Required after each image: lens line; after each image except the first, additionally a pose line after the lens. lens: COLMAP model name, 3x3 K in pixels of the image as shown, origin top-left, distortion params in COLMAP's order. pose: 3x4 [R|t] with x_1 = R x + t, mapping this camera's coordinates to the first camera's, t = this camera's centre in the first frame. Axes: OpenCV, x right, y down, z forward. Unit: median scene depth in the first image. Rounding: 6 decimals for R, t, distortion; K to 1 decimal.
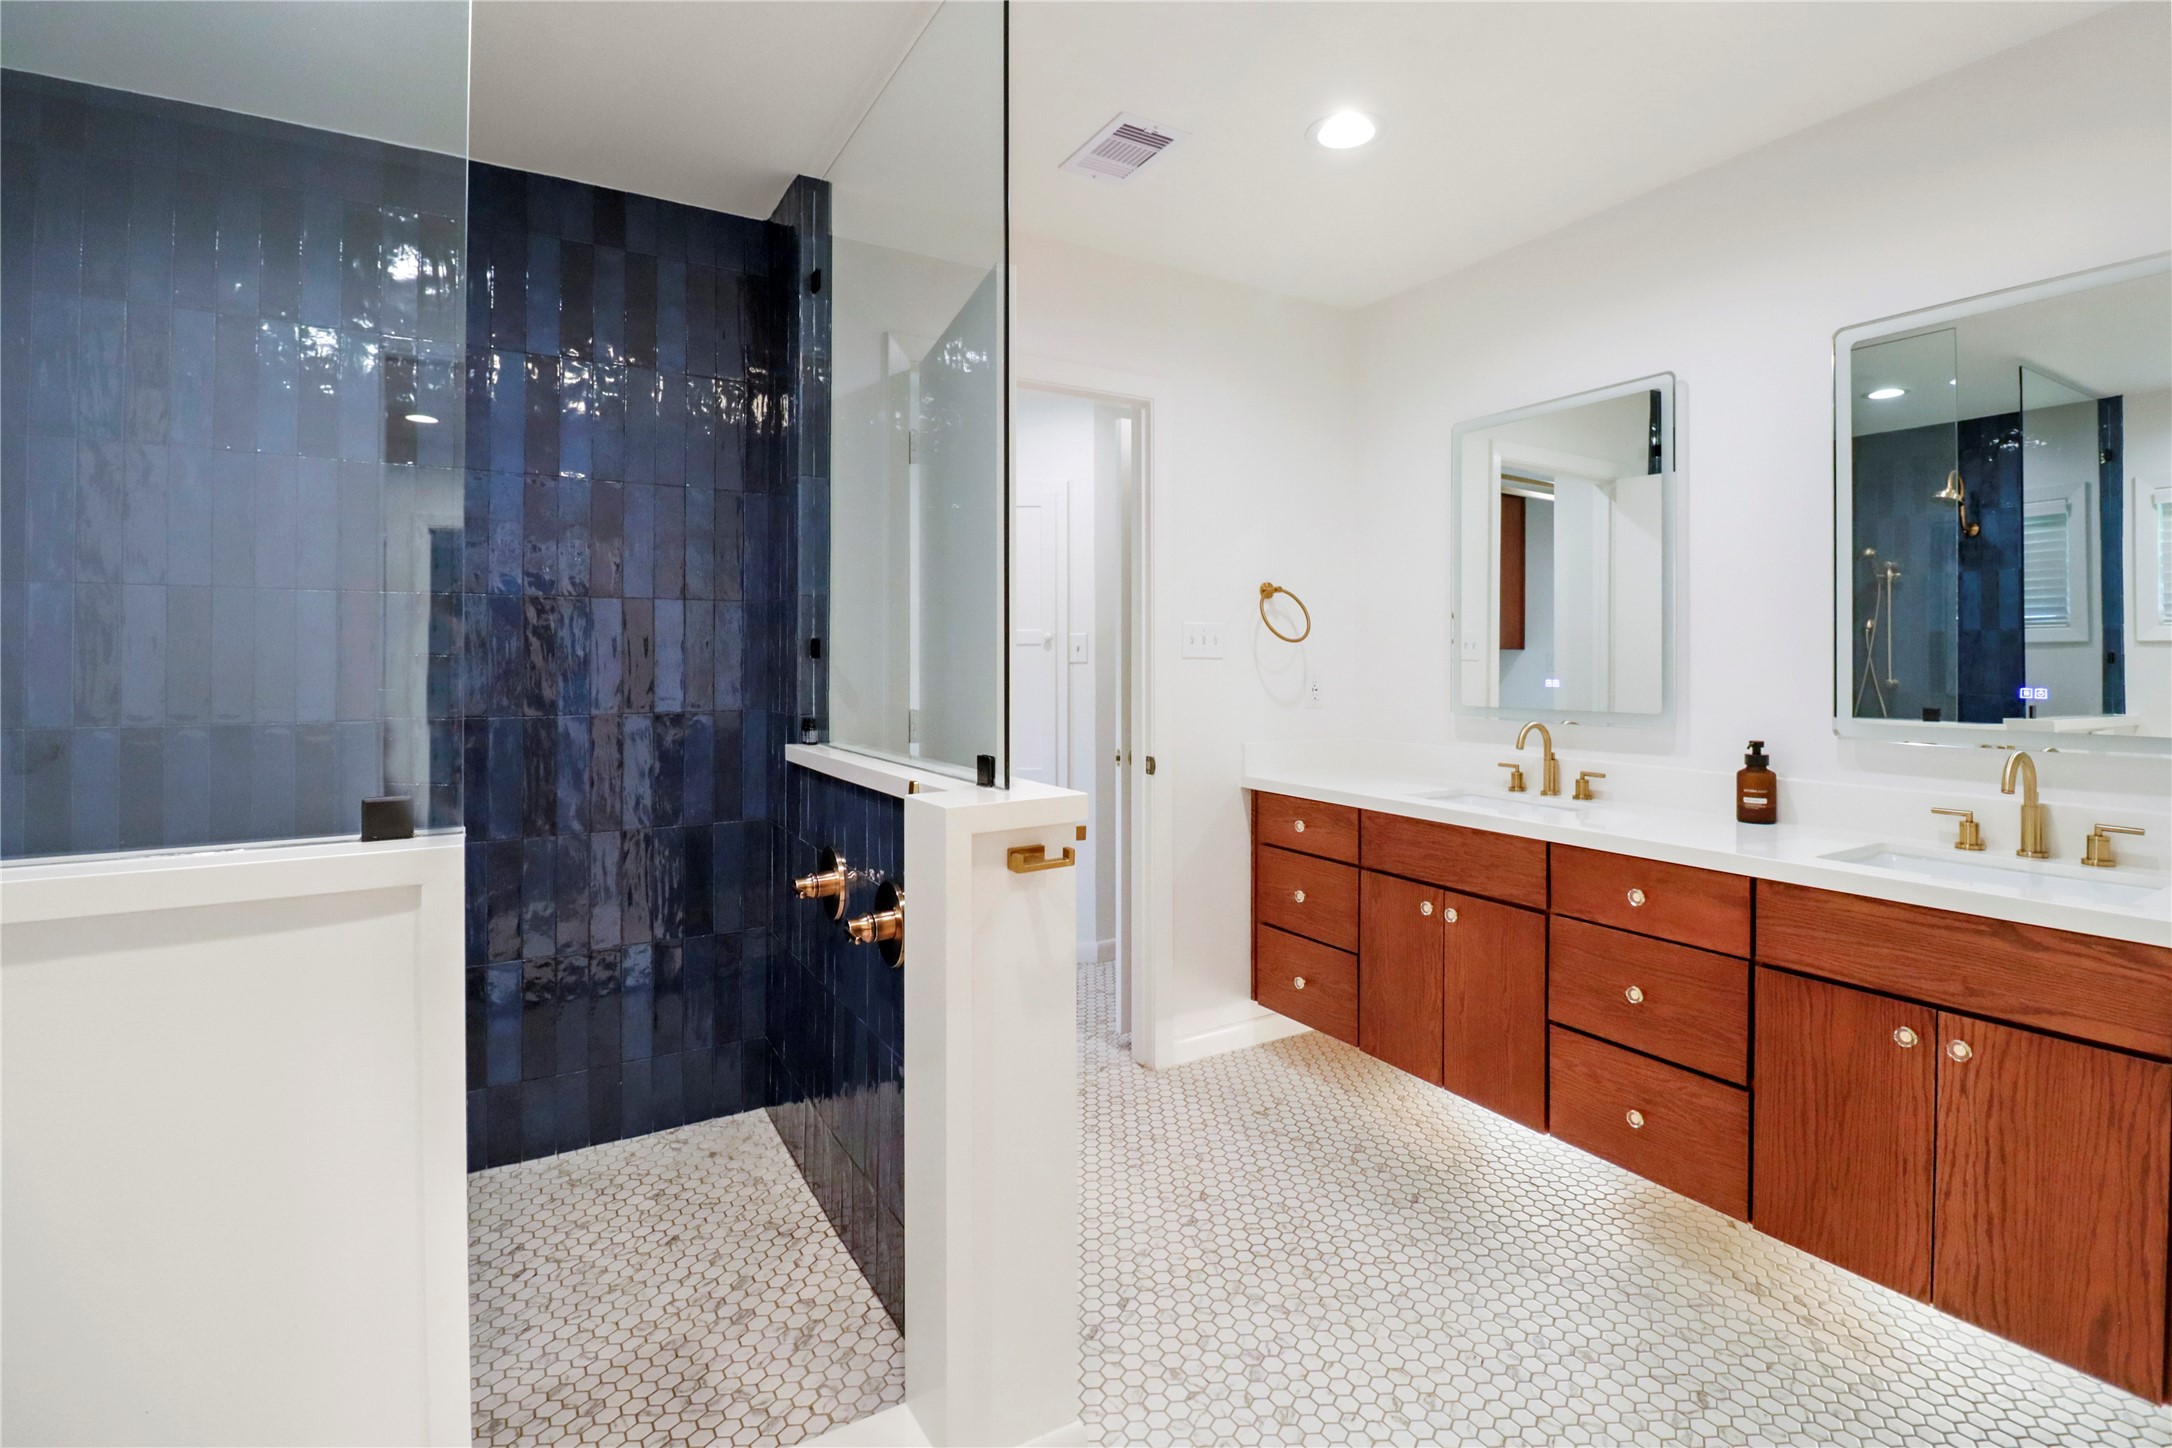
lens RADIAL K [[1005.1, 0, 1086.2], [0, 1005.1, 676.5], [0, 0, 1]] dist [-0.032228, -0.000146]
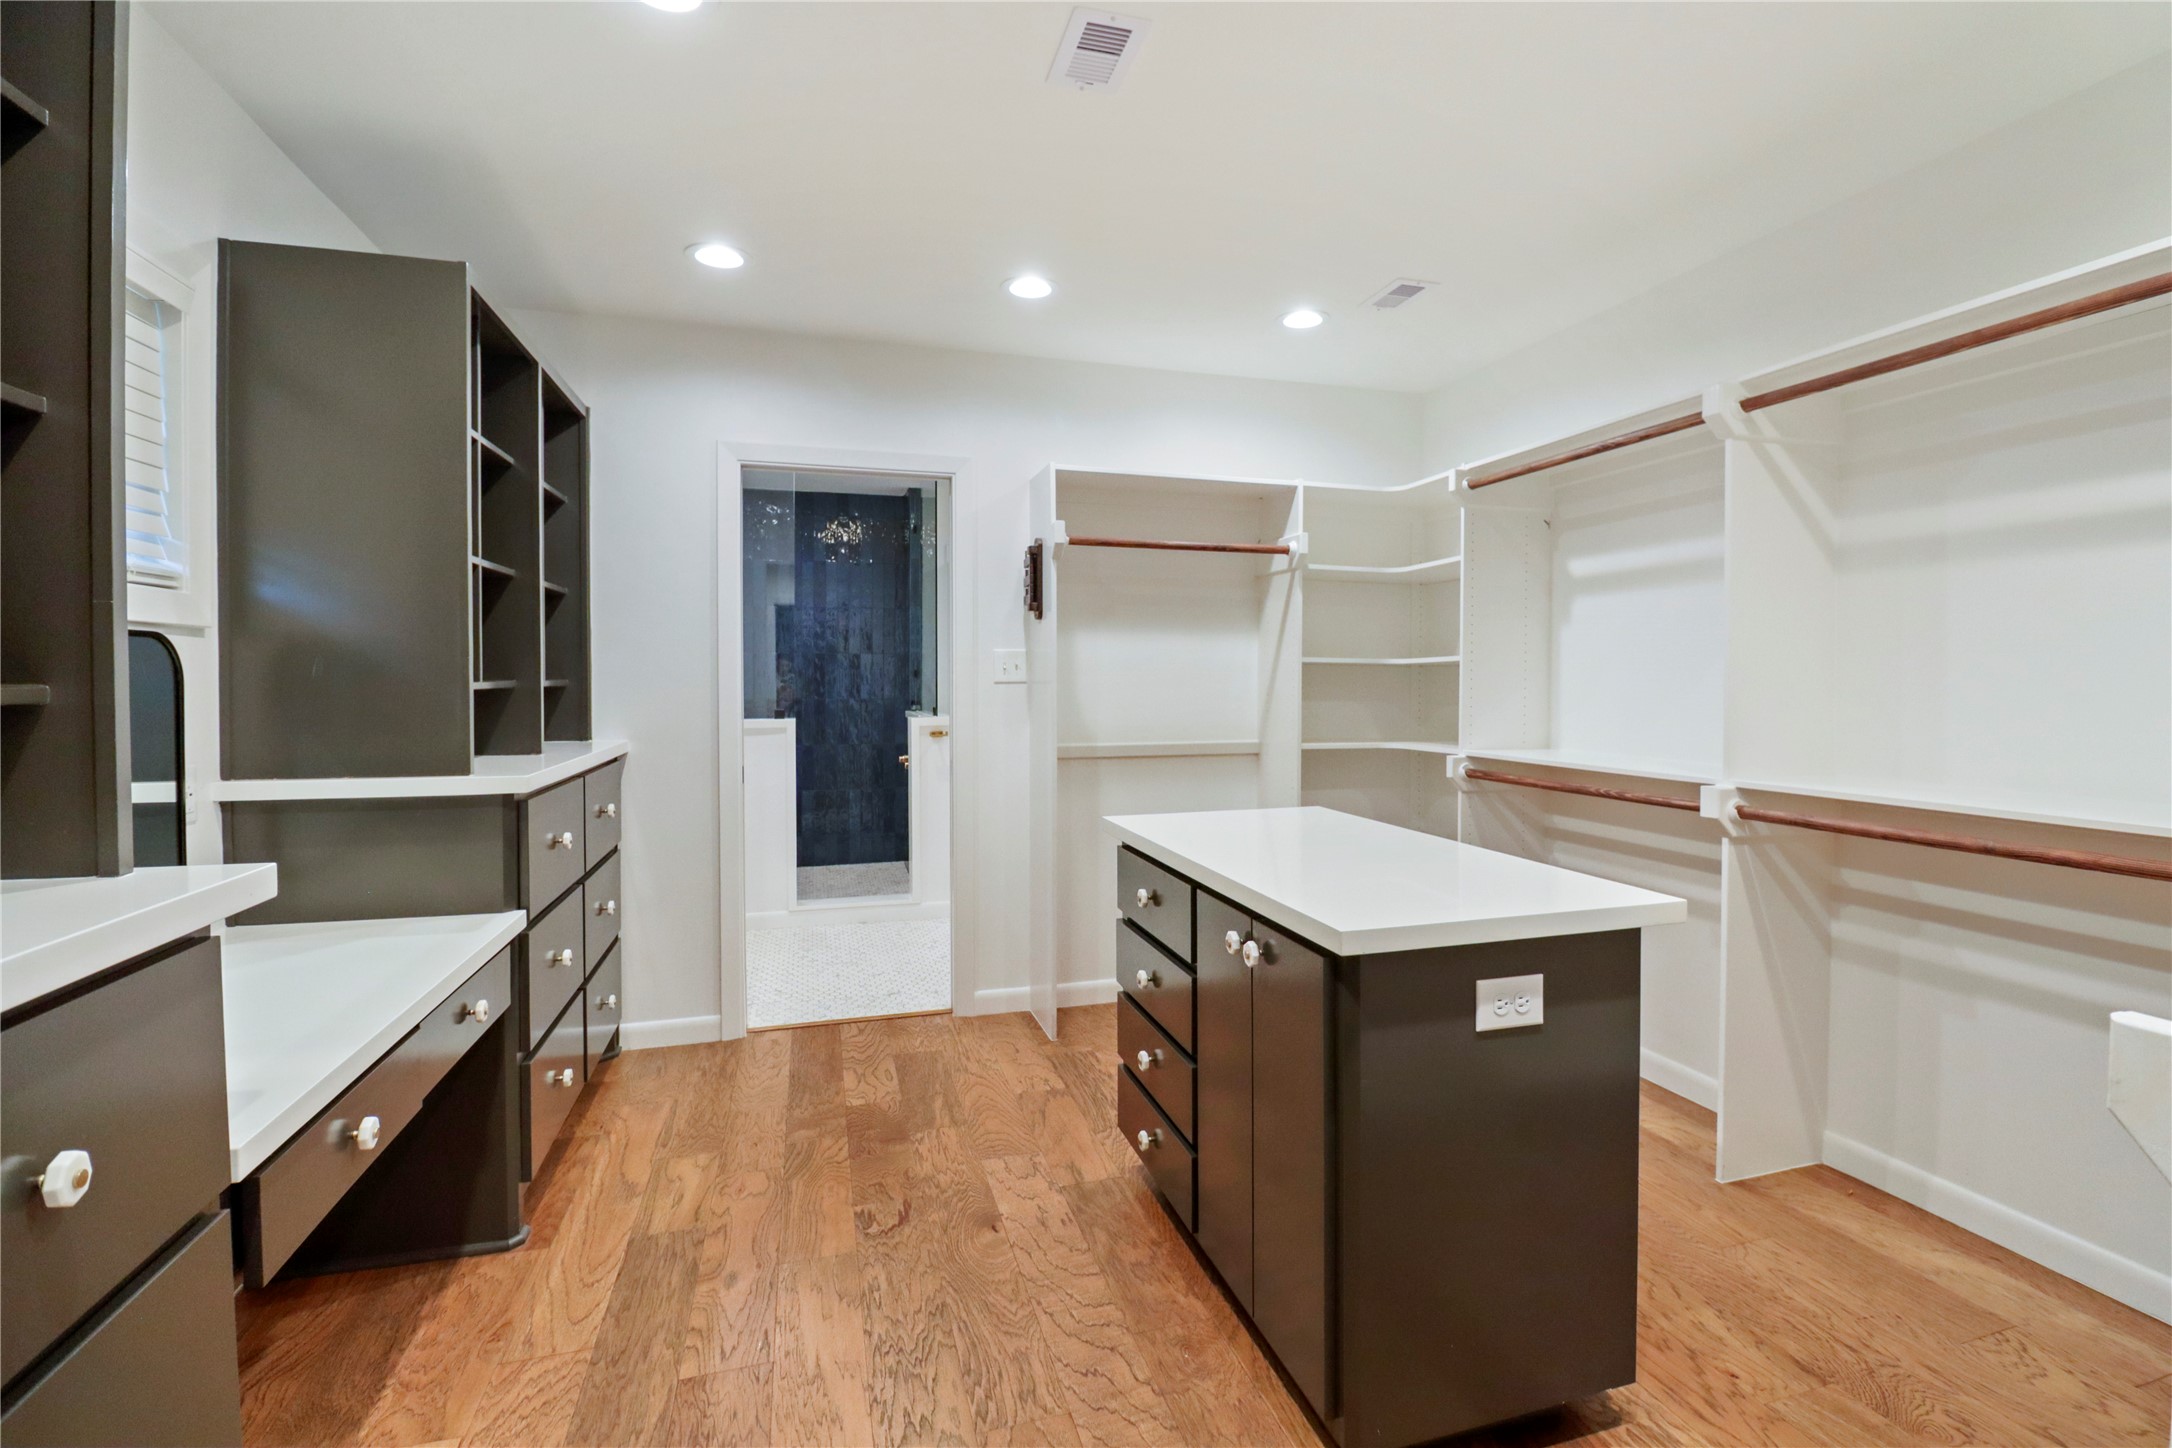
lens RADIAL K [[1005.1, 0, 1086.2], [0, 1005.1, 676.5], [0, 0, 1]] dist [-0.032228, -0.000146]
pose [[0.962855, -0.009560, -0.269849, 0.866497], [0.009032, 0.999954, -0.003195, -0.004412], [0.269867, 0.000639, 0.962897, -1.397670]]
